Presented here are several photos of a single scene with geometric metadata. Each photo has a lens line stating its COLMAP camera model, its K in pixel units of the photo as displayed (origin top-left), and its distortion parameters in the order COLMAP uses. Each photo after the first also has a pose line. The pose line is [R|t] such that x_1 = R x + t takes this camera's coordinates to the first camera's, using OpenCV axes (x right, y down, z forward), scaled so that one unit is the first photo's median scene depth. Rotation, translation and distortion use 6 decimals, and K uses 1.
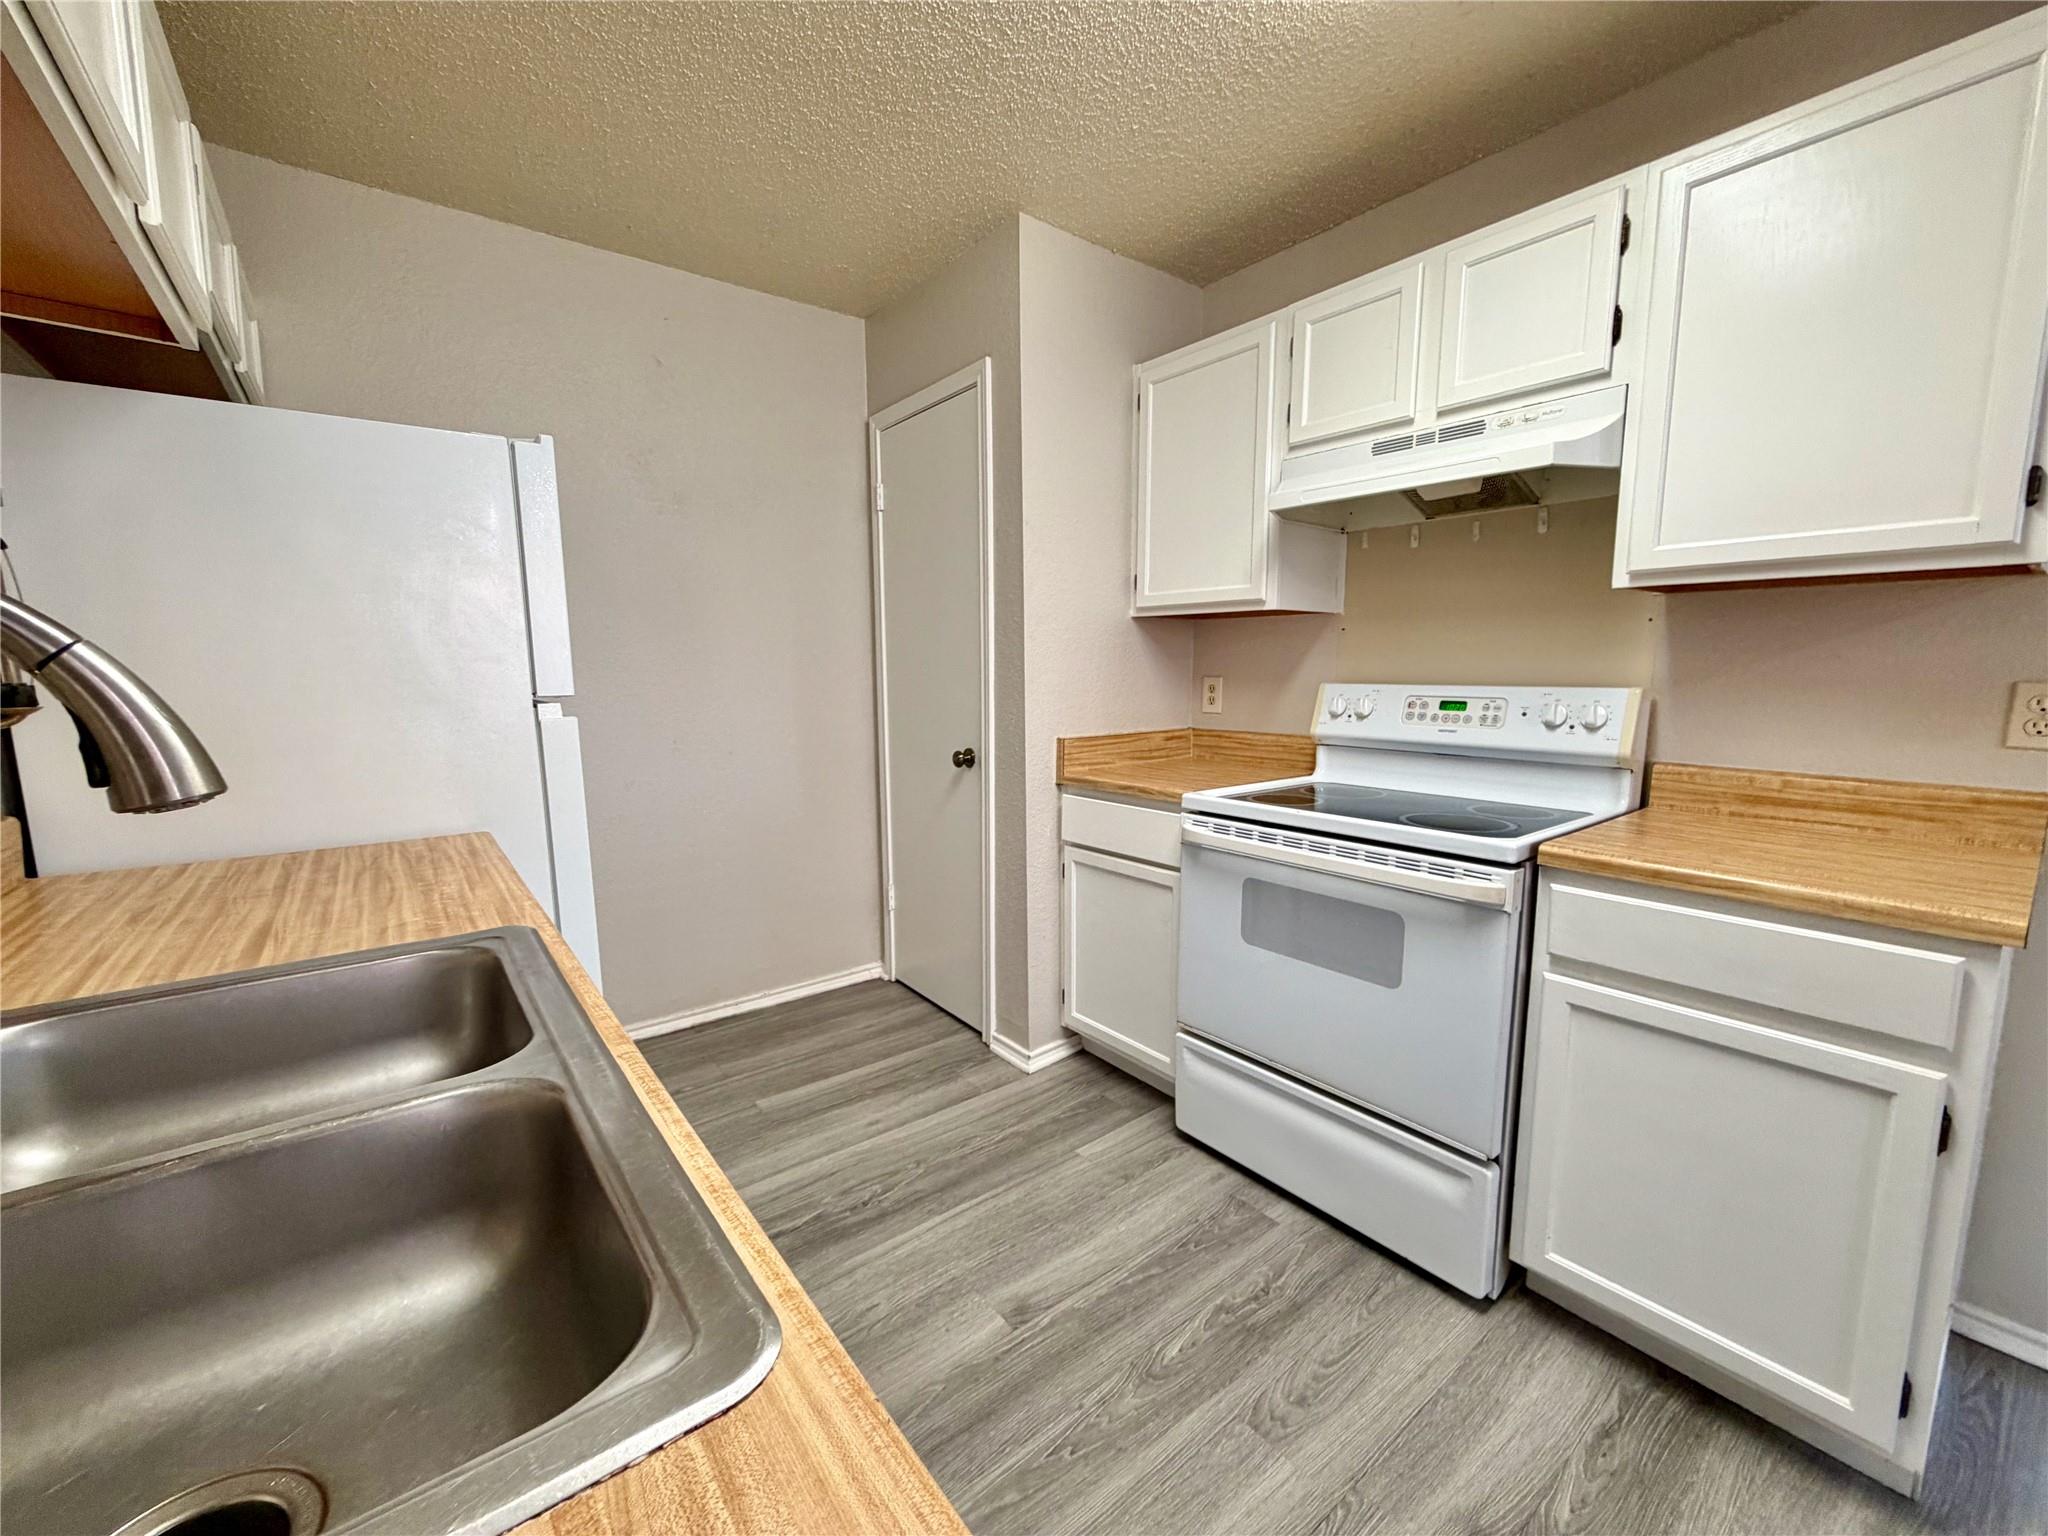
lens RADIAL K [[816.7, 0, 1015.6], [0, 816.7, 768.1], [0, 0, 1]] dist [-0.001166, 0.000359]
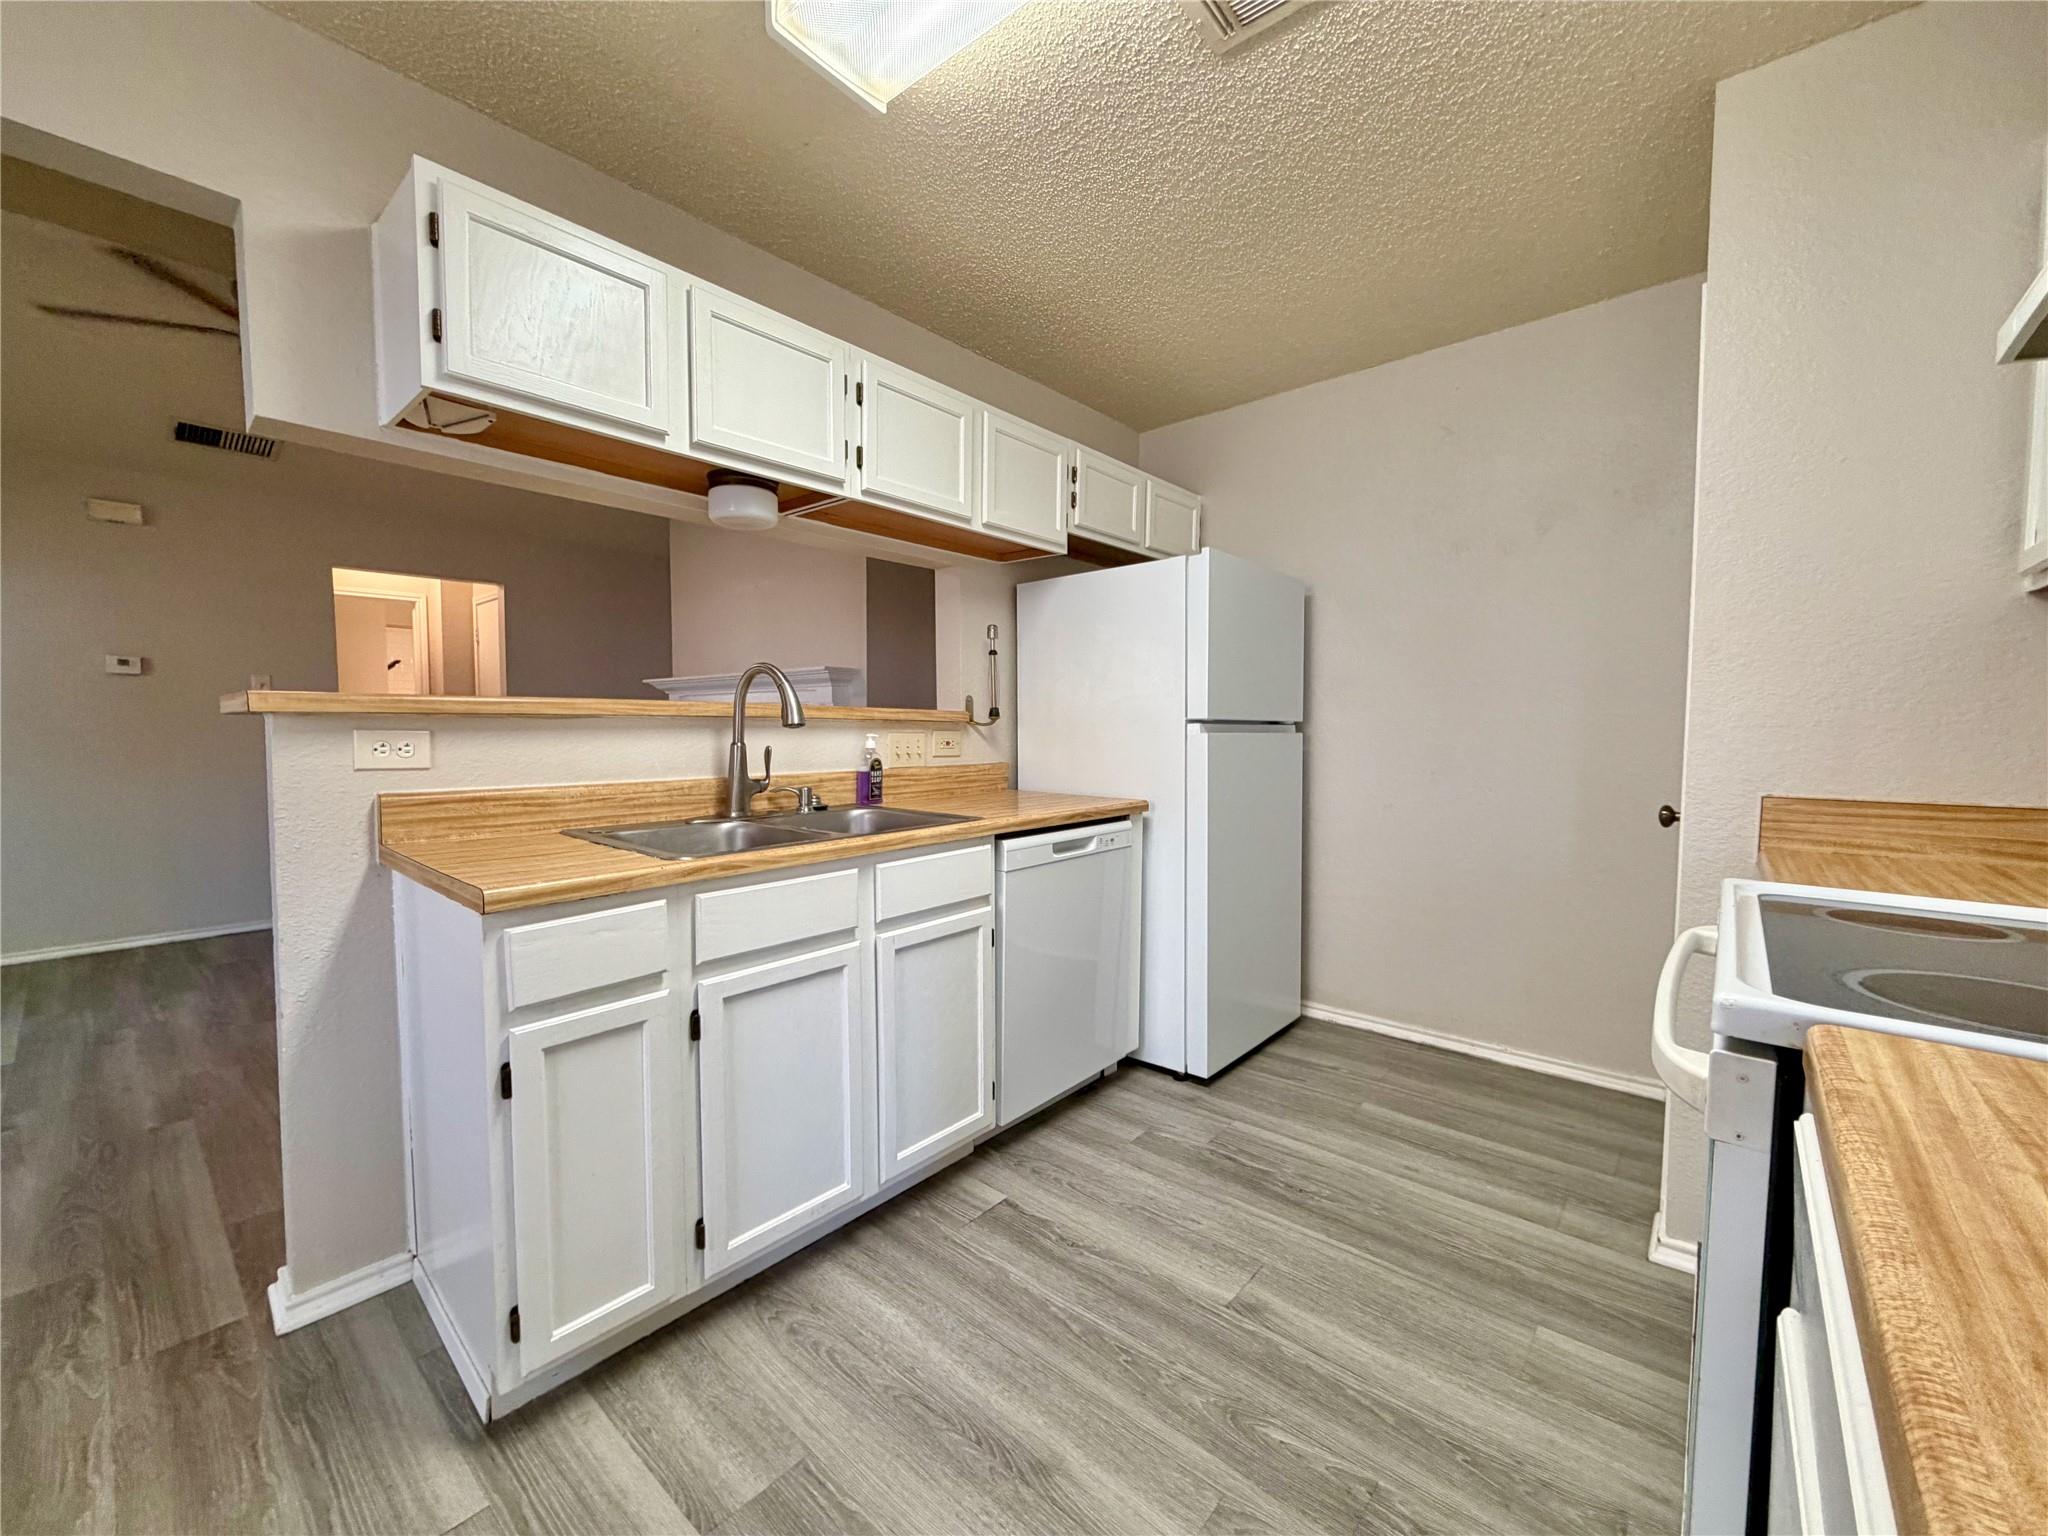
lens RADIAL K [[816.7, 0, 1015.6], [0, 816.7, 768.1], [0, 0, 1]] dist [-0.001166, 0.000359]
pose [[0.189304, 0.054731, -0.980392, 0.848414], [-0.127022, 0.991421, 0.030820, -0.002676], [0.973668, 0.118697, 0.194632, 0.398447]]
